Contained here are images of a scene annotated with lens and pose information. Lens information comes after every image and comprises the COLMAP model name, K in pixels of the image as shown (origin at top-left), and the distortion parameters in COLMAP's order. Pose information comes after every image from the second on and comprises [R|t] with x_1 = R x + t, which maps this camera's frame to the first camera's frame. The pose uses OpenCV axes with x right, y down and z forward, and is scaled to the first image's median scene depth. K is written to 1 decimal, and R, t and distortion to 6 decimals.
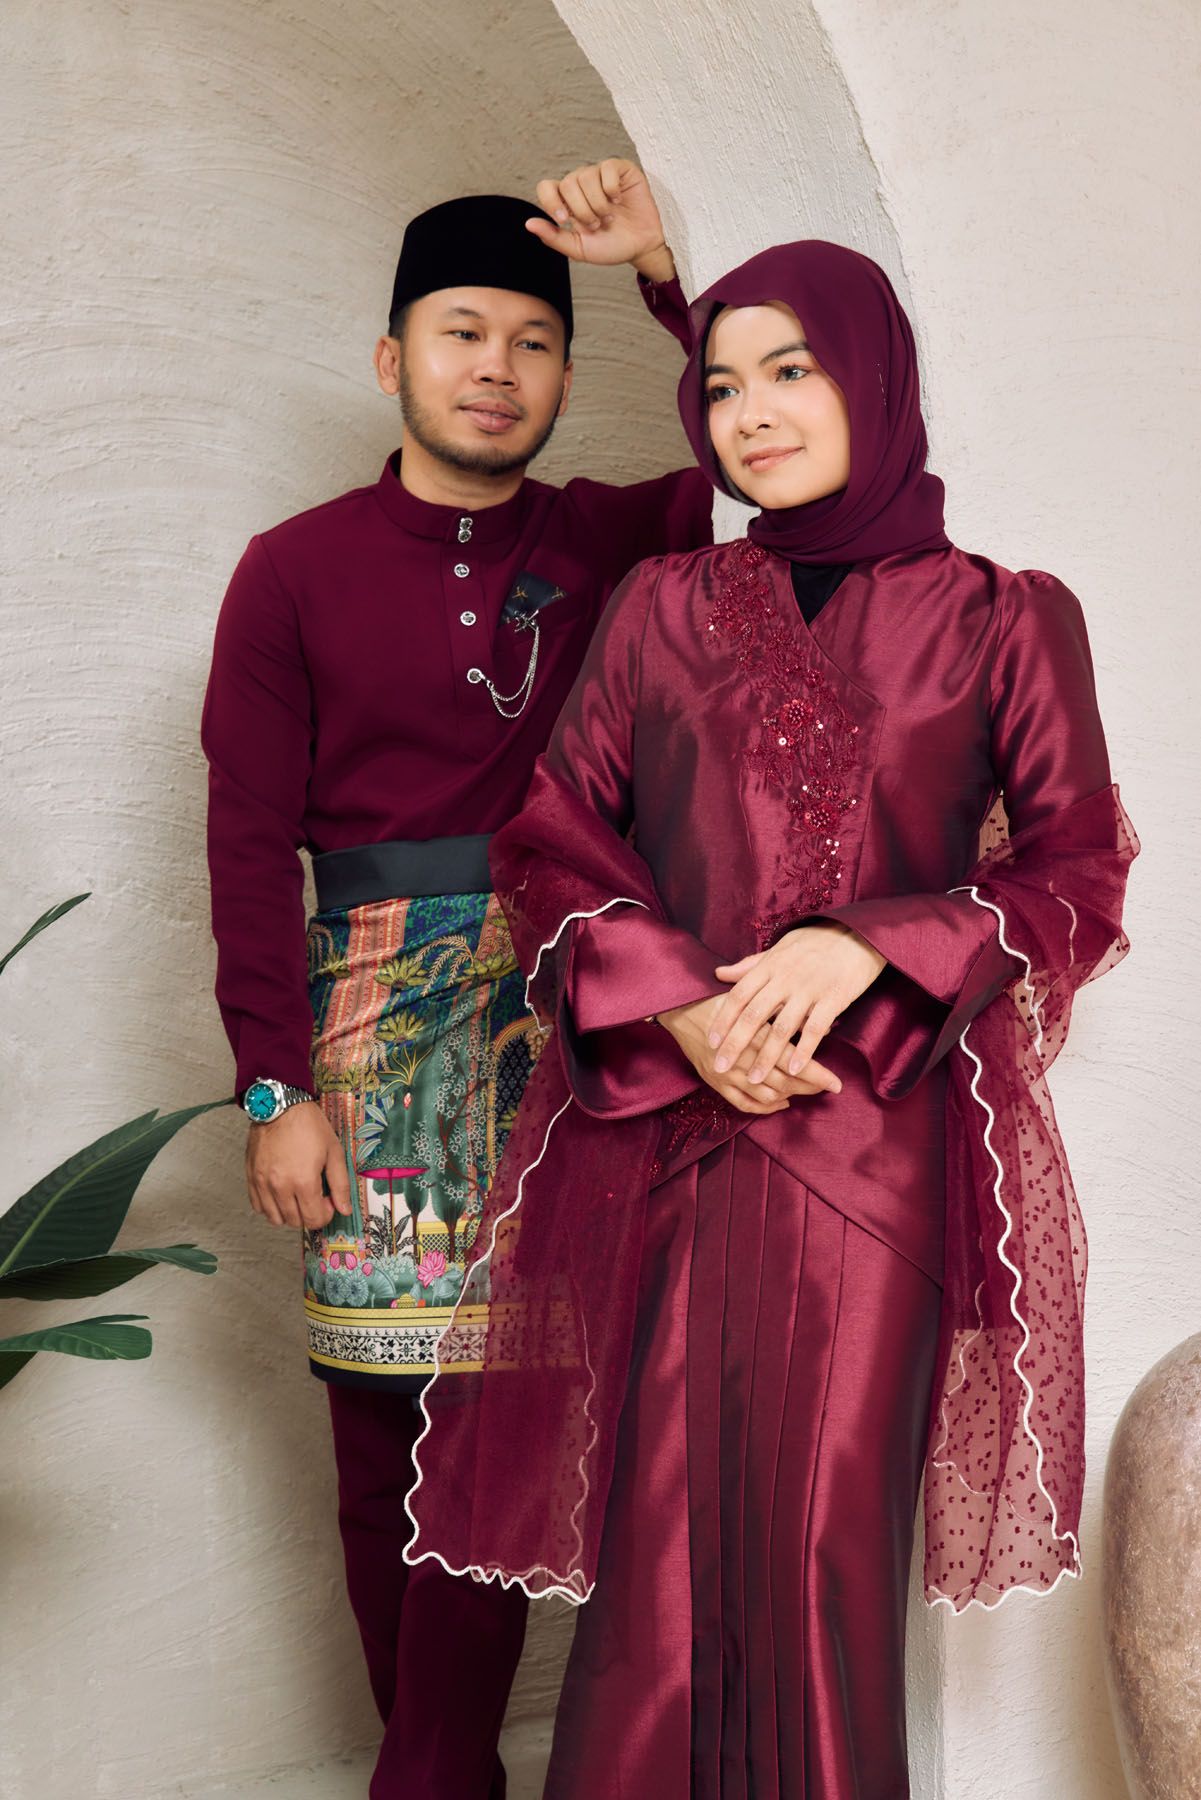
lens RADIAL K [[3281.9, 0, 600.5], [0, 3281.9, 900.0], [0, 0, 1]] dist [-0.028237, 0.029375]
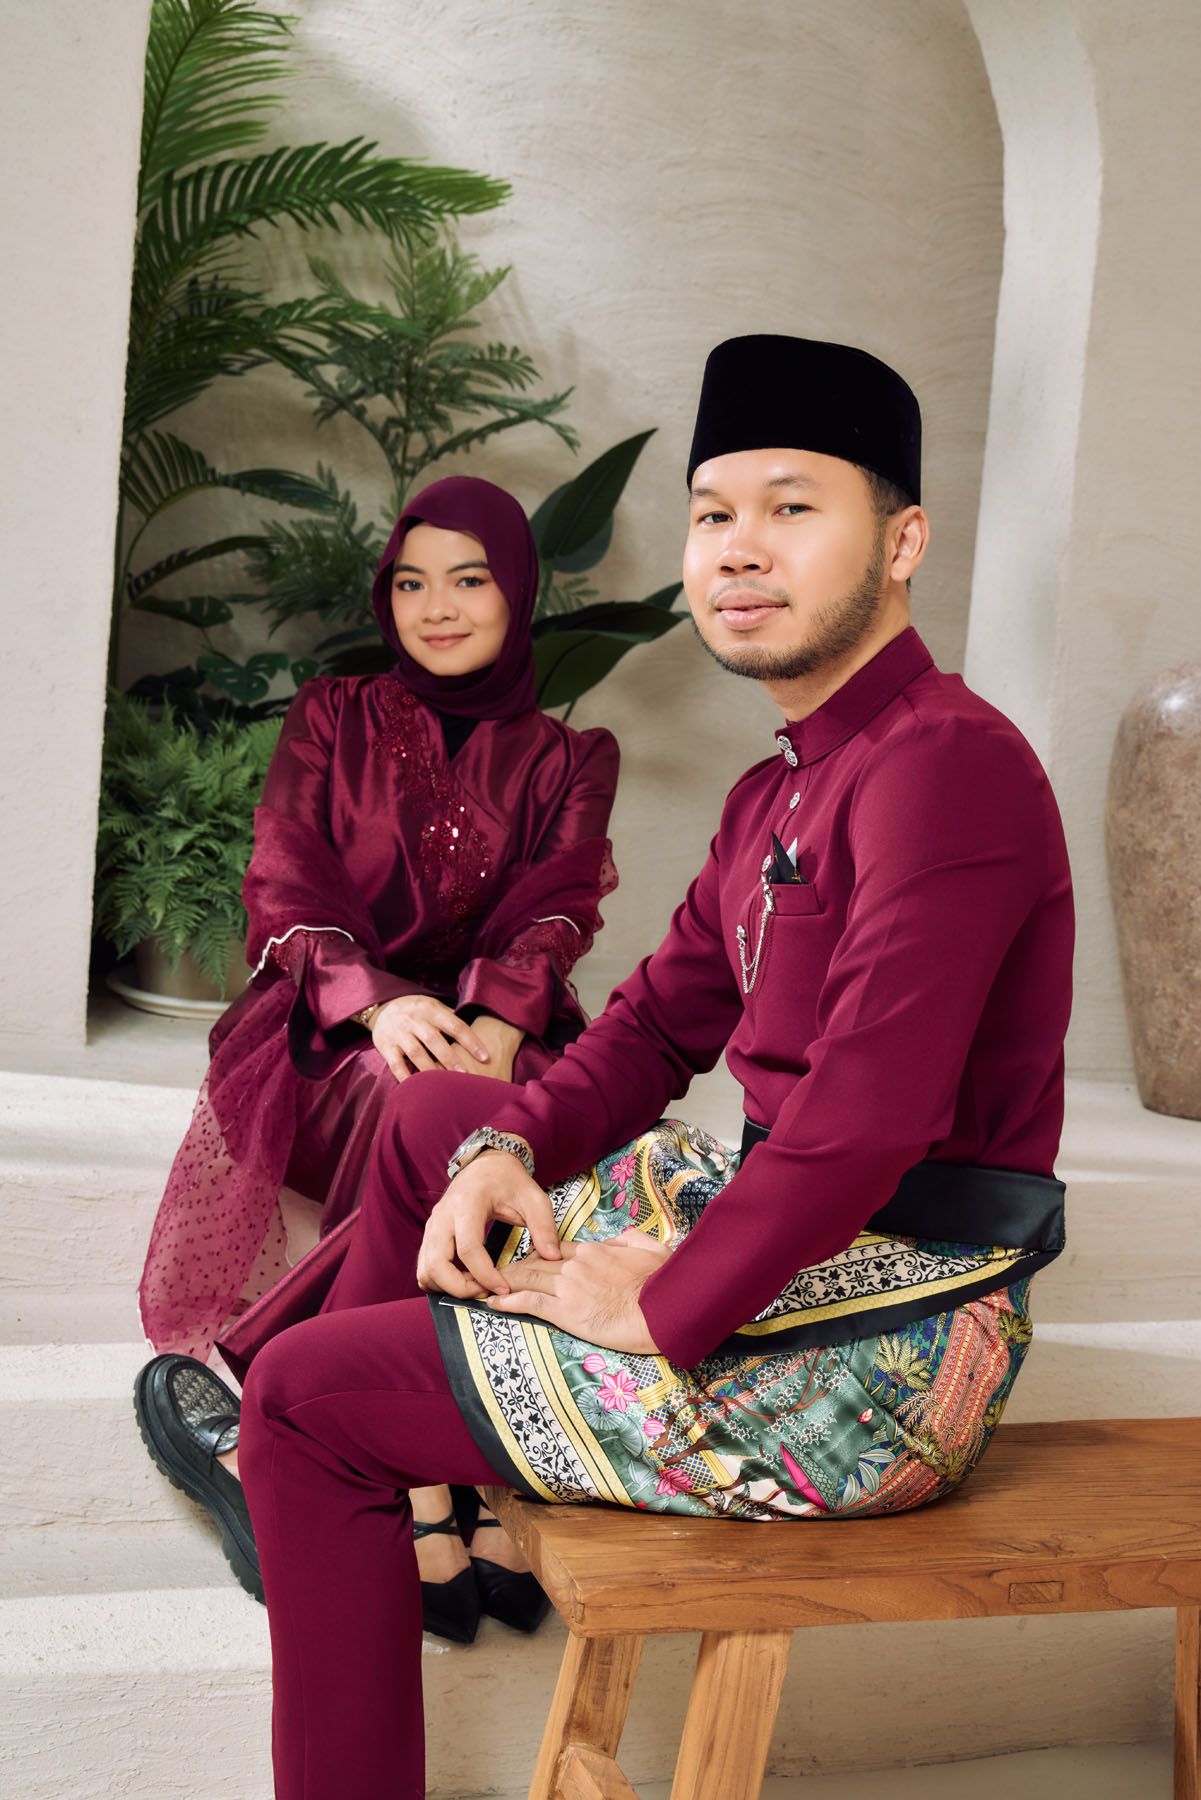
lens RADIAL K [[2336.7, 0, 600.5], [0, 2336.7, 900.0], [0, 0, 1]] dist [-0.004592, 0.027371]
pose [[0.957805, 0.115002, -0.263407, 0.195767], [-0.097761, 0.992172, 0.077695, 0.163155], [0.270281, -0.048666, 0.961551, -0.346983]]
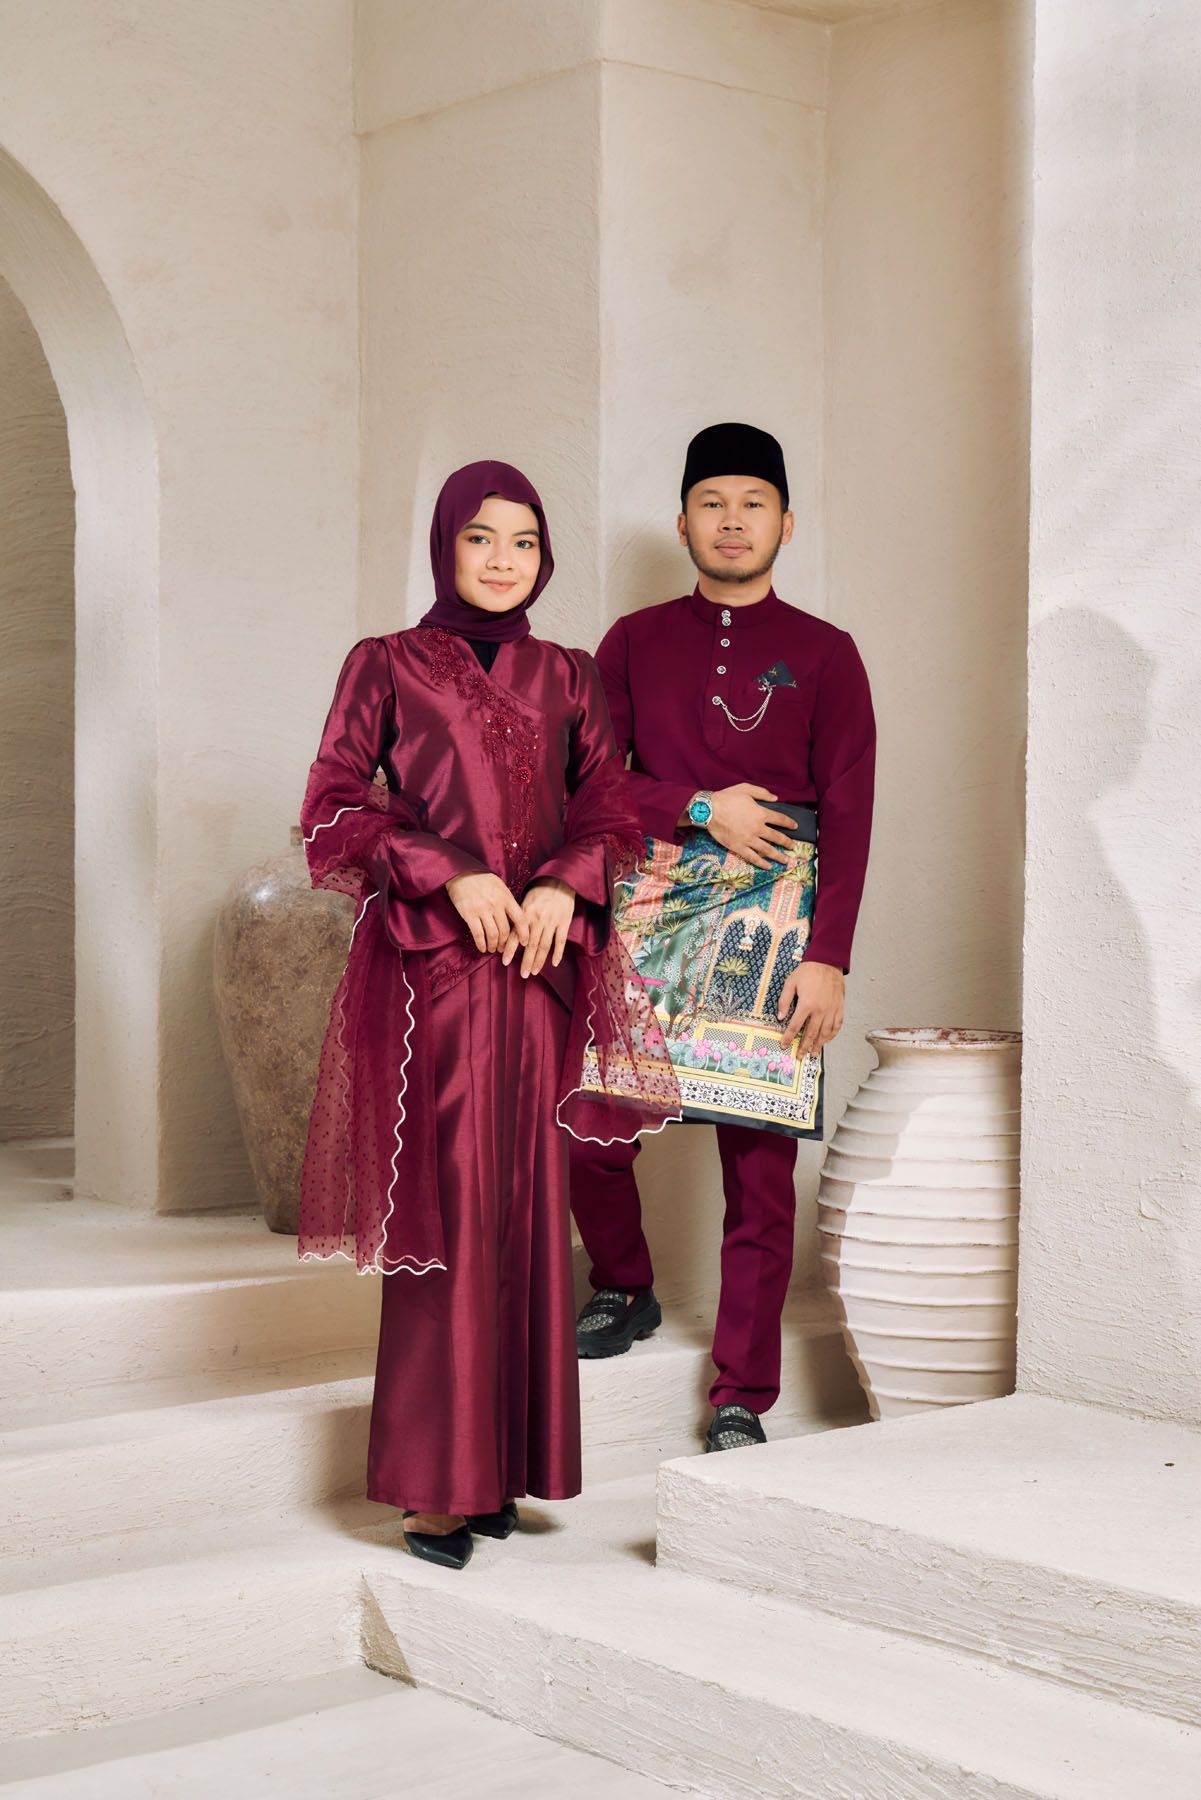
lens RADIAL K [[2891.0, 0, 600.5], [0, 2891.0, 900.0], [0, 0, 1]] dist [0.017286, -0.065948]
pose [[0.994879, 0.014541, 0.100022, 0.180624], [-0.014769, 0.999890, 0.001540, 0.127714], [-0.099989, -0.003010, 0.994984, -0.883194]]
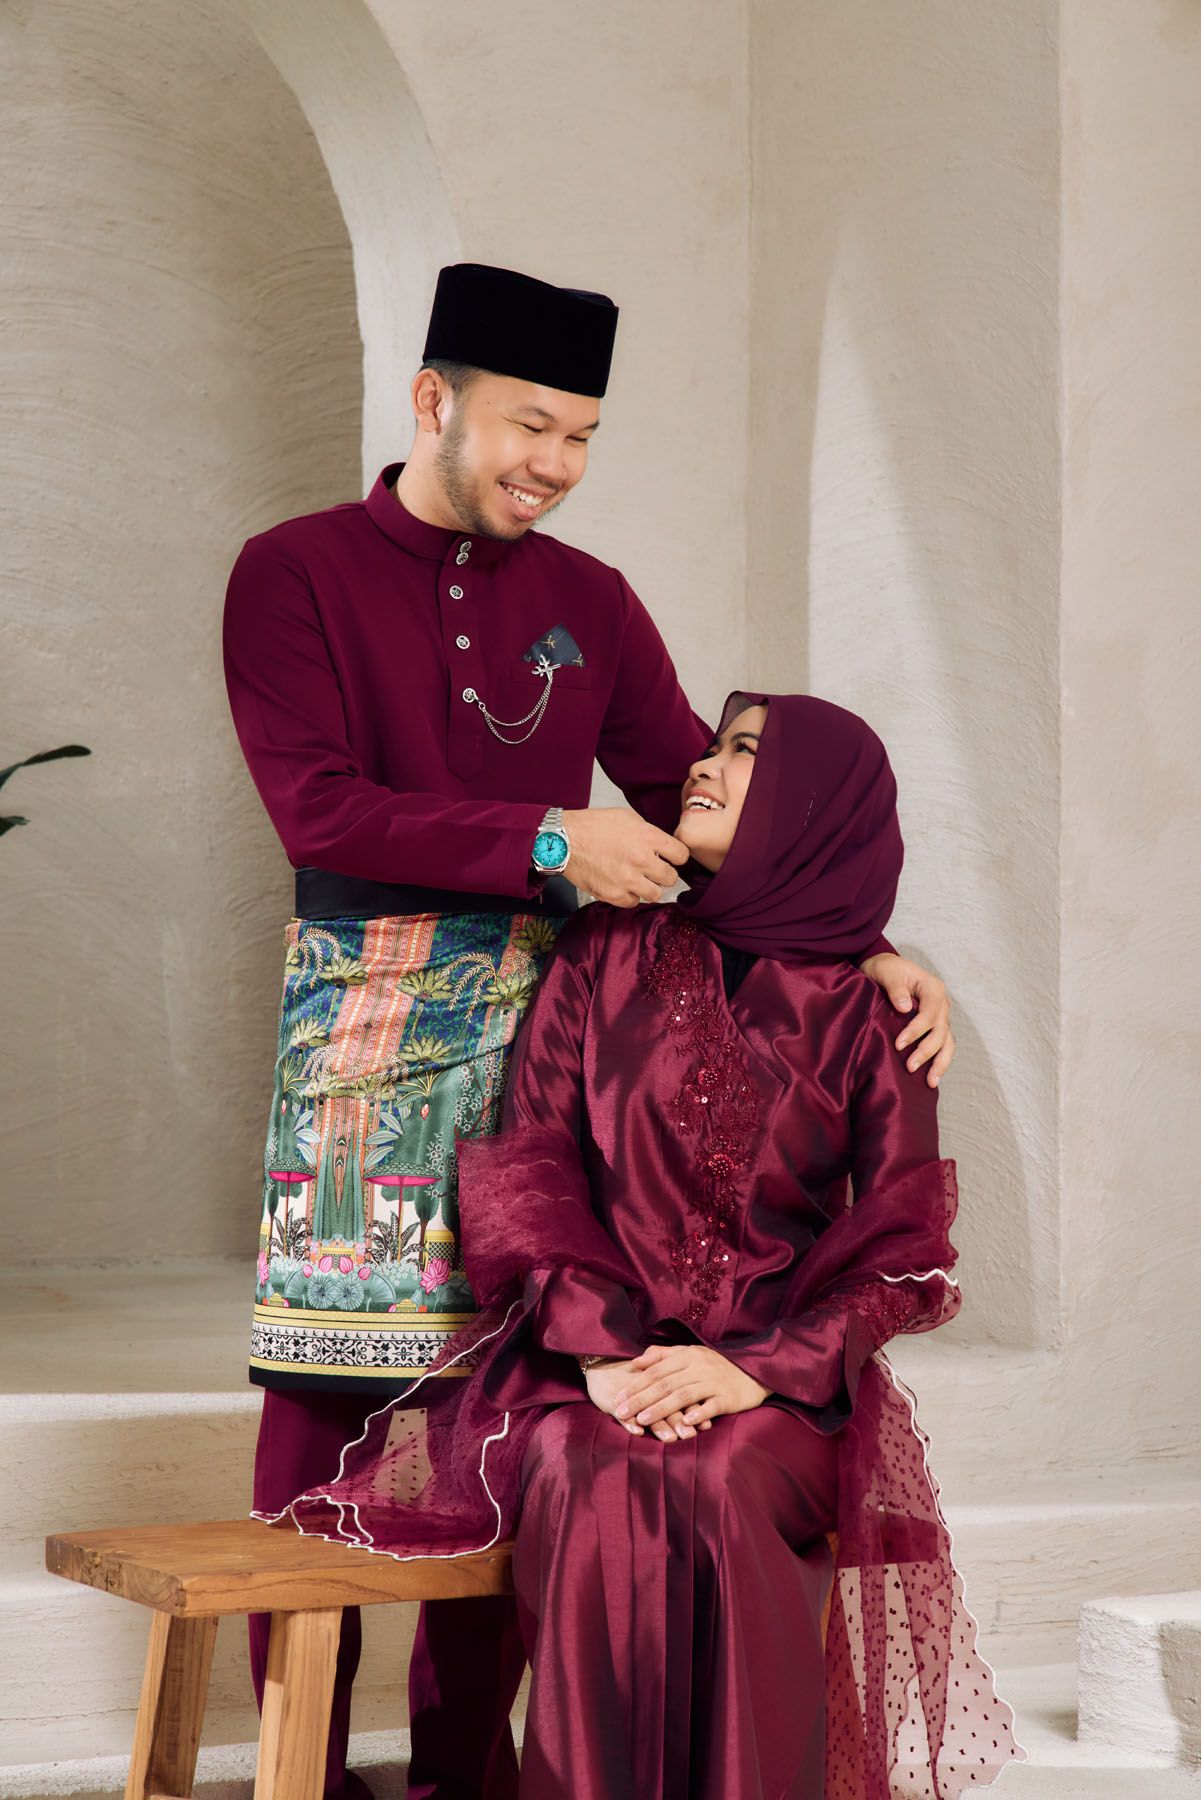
lens RADIAL K [[4667.0, 0, 600.5], [0, 4667.0, 900.0], [0, 0, 1]] dist [0.023453, -1.125663]
pose [[0.998324, 0.016810, -0.055373, 0.262194], [-0.018469, 0.999391, -0.029590, 0.196047], [0.054841, 0.030563, 0.998027, -1.171471]]
